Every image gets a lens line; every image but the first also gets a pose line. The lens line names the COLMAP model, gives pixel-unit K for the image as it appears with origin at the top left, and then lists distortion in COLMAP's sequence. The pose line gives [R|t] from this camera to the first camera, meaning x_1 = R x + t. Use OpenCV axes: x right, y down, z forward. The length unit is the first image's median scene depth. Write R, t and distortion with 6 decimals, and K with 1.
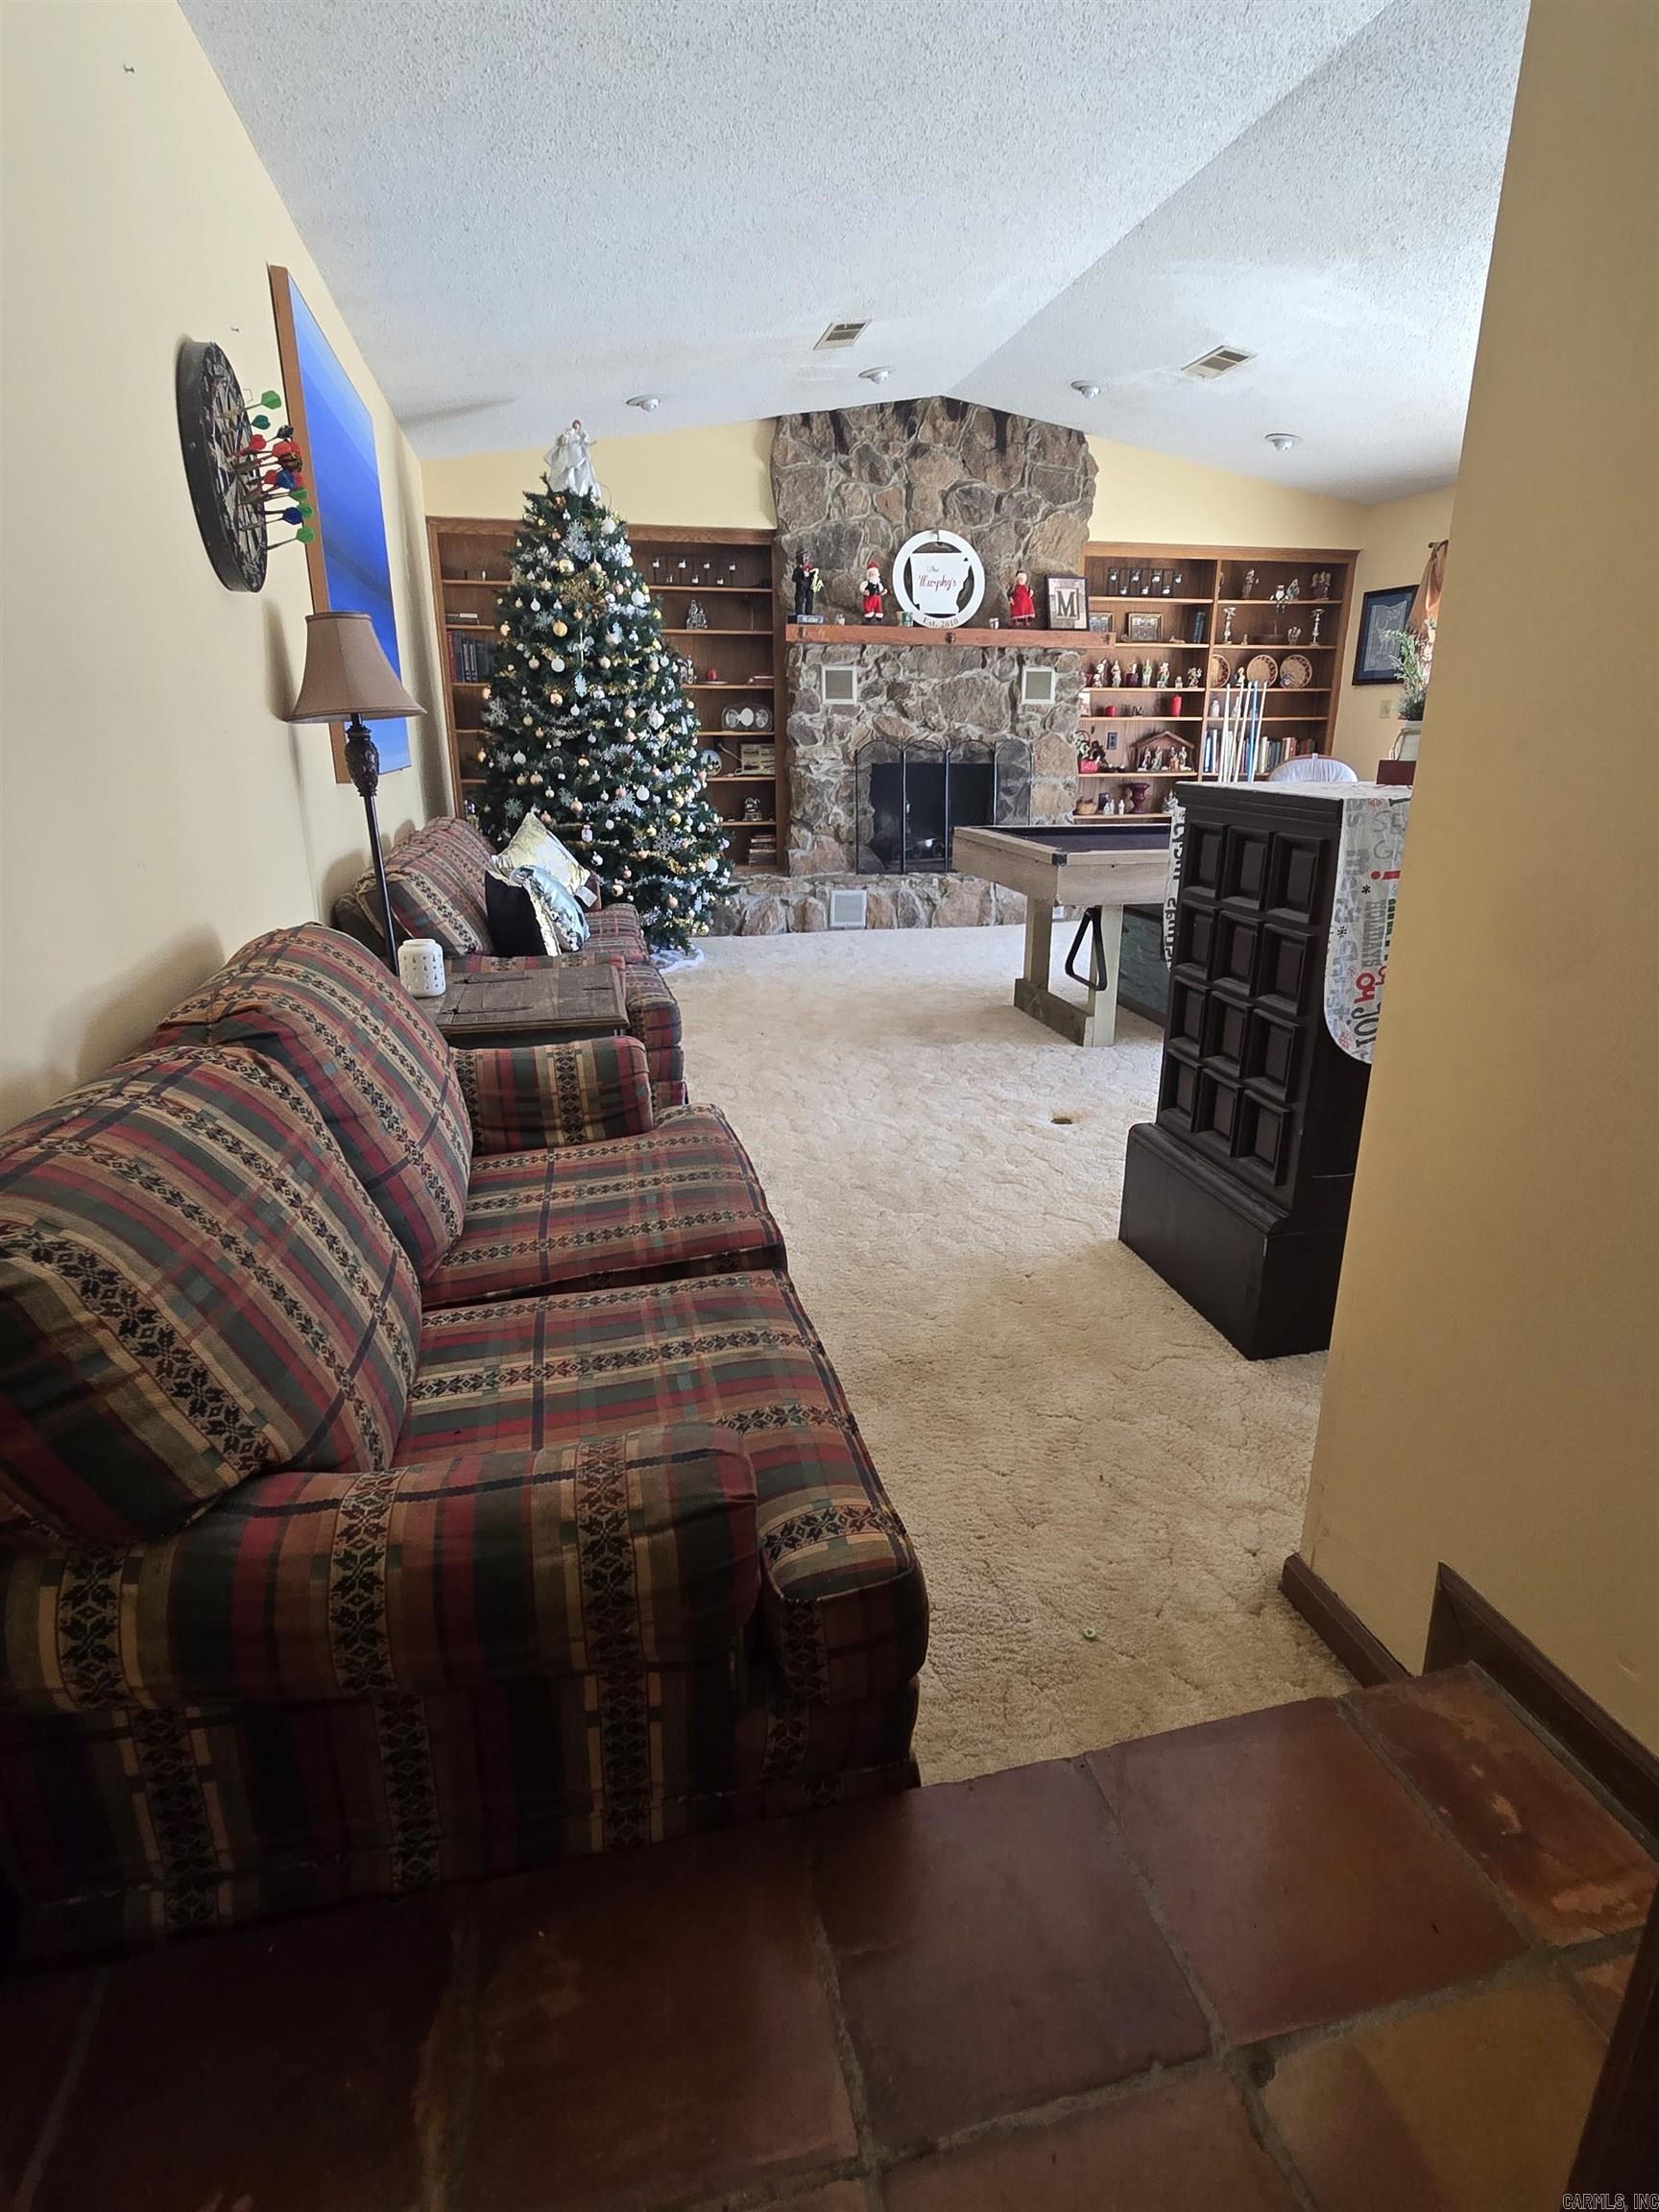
lens RADIAL K [[1160.1, 0, 829.5], [0, 1160.1, 1106.0], [0, 0, 1]] dist [-0.000448, 0.003496]
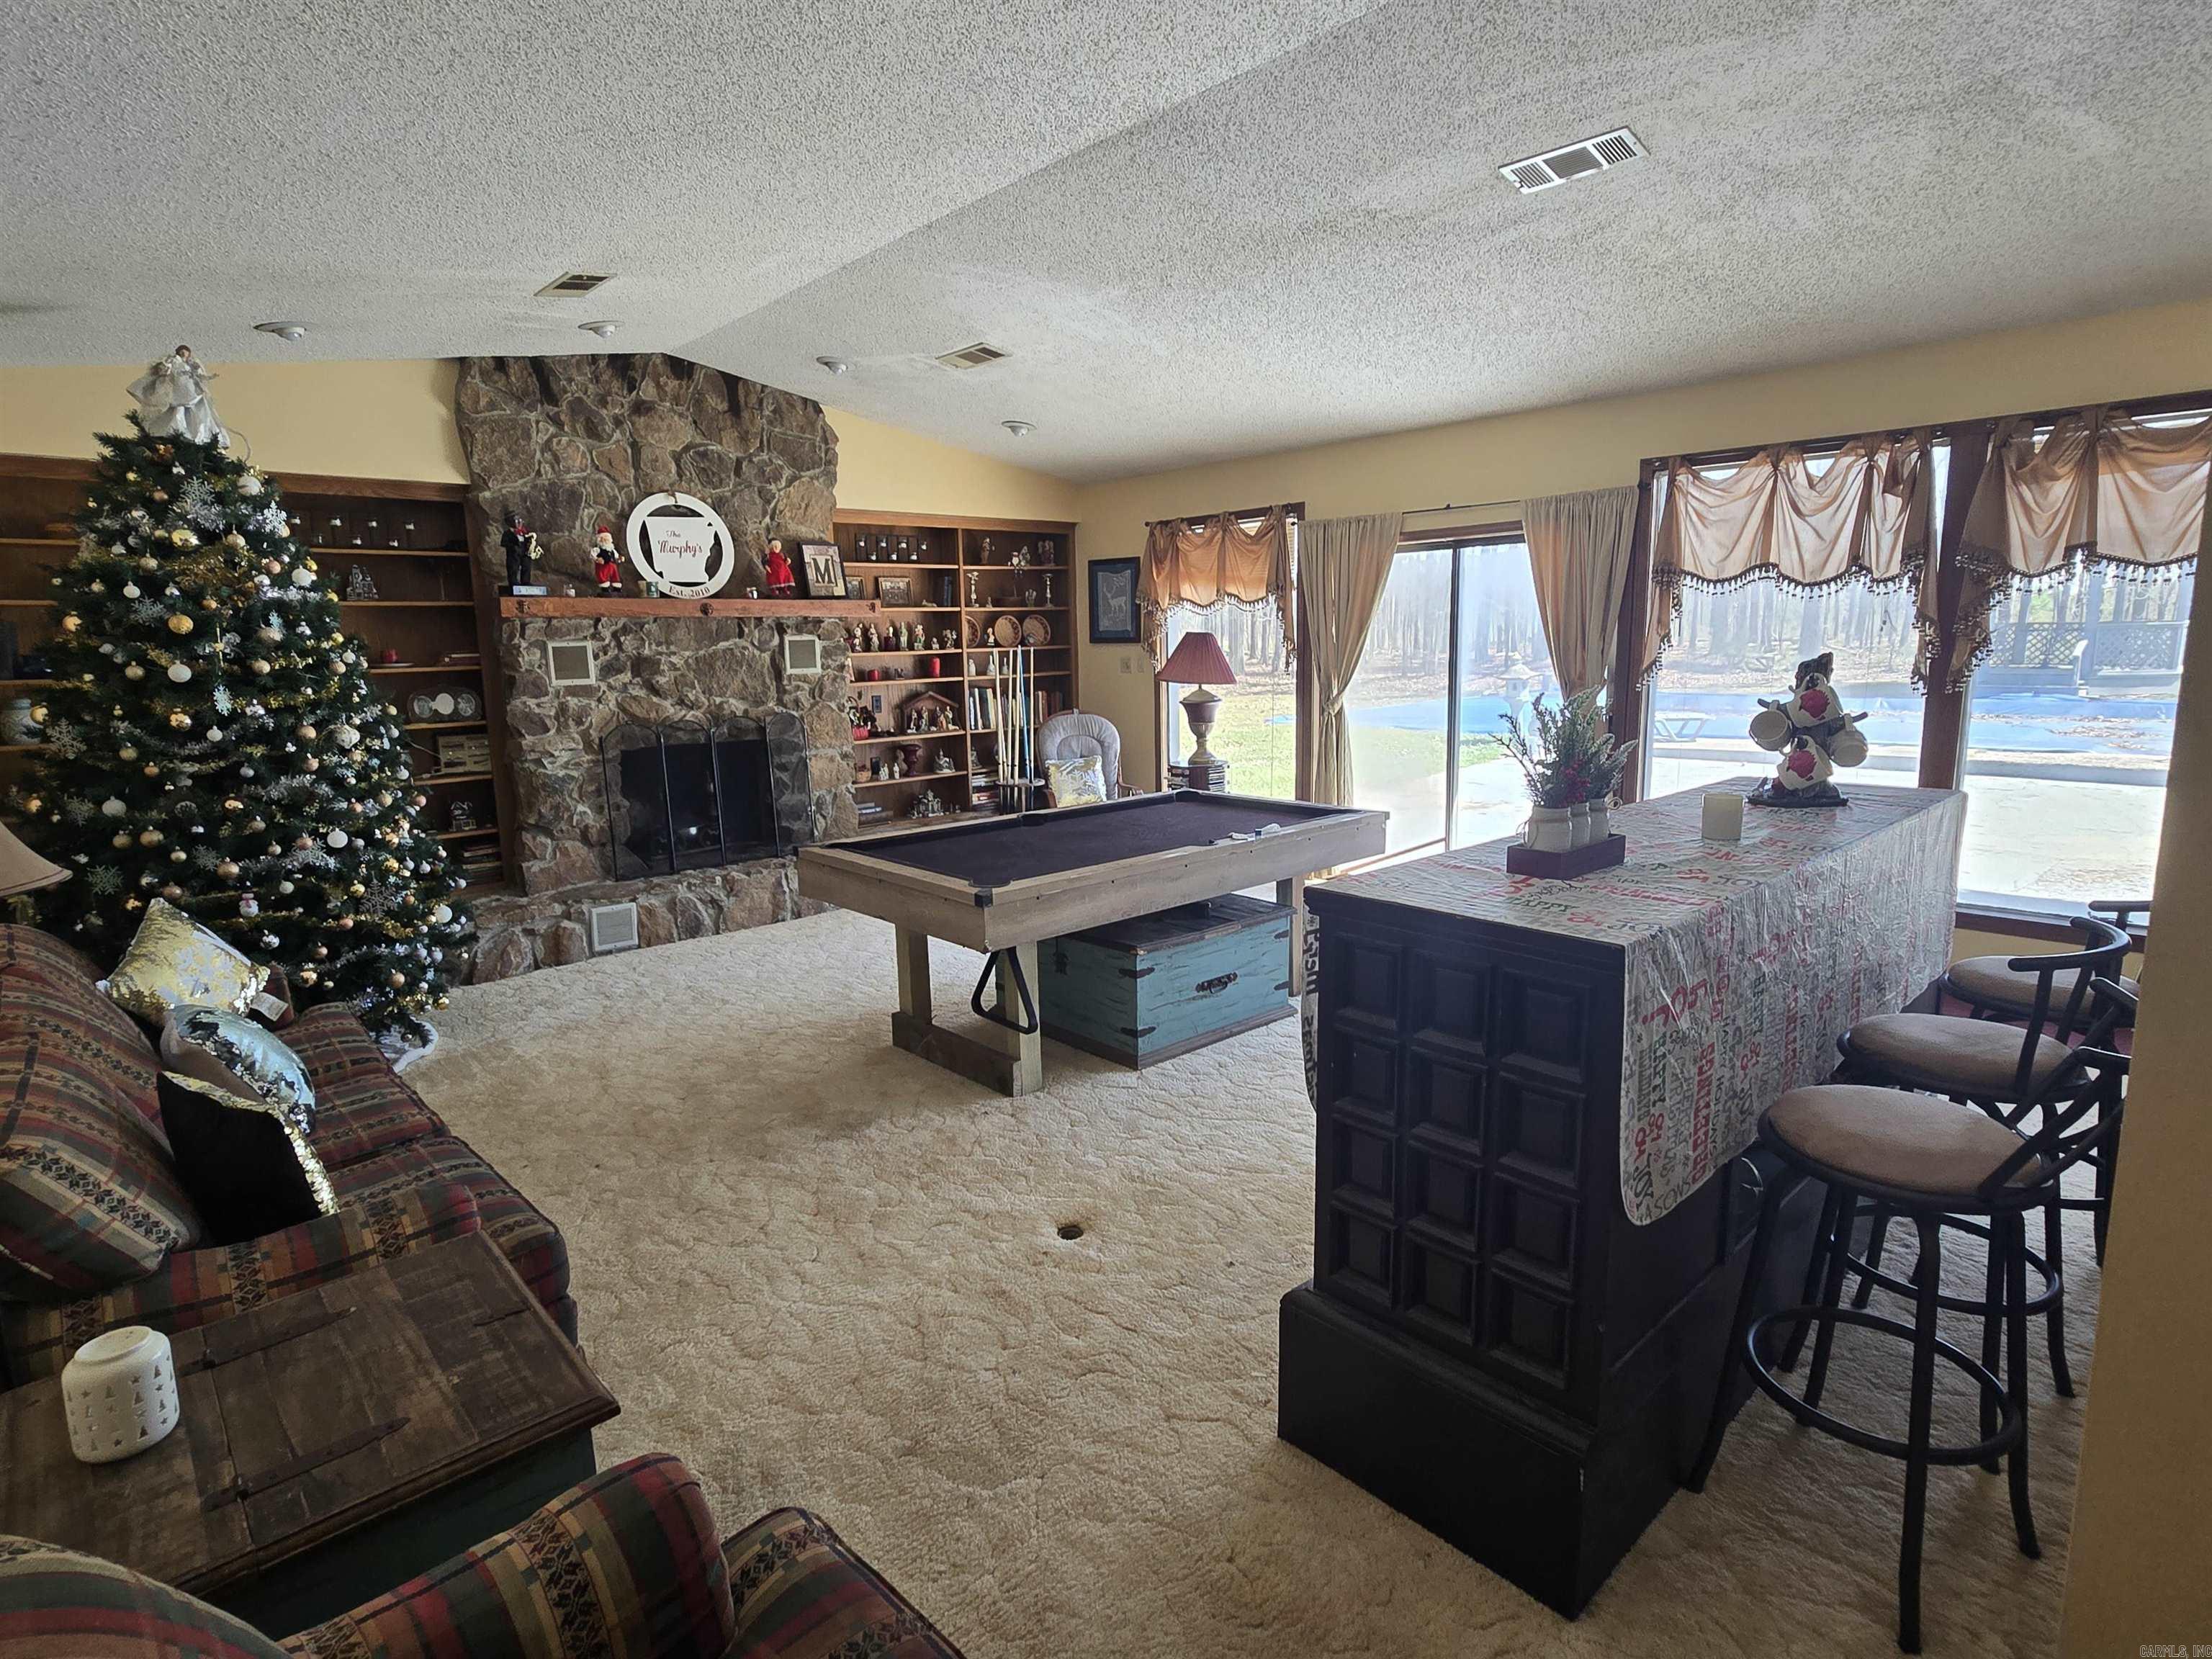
lens RADIAL K [[1160.1, 0, 1091.2], [0, 1160.1, 812.3], [0, 0, 1]] dist [-0.000448, 0.003496]
pose [[0.866671, -0.095574, 0.489640, -0.088736], [0.174187, 0.977680, -0.117478, -0.099442], [-0.467483, 0.187103, 0.863974, 0.133060]]
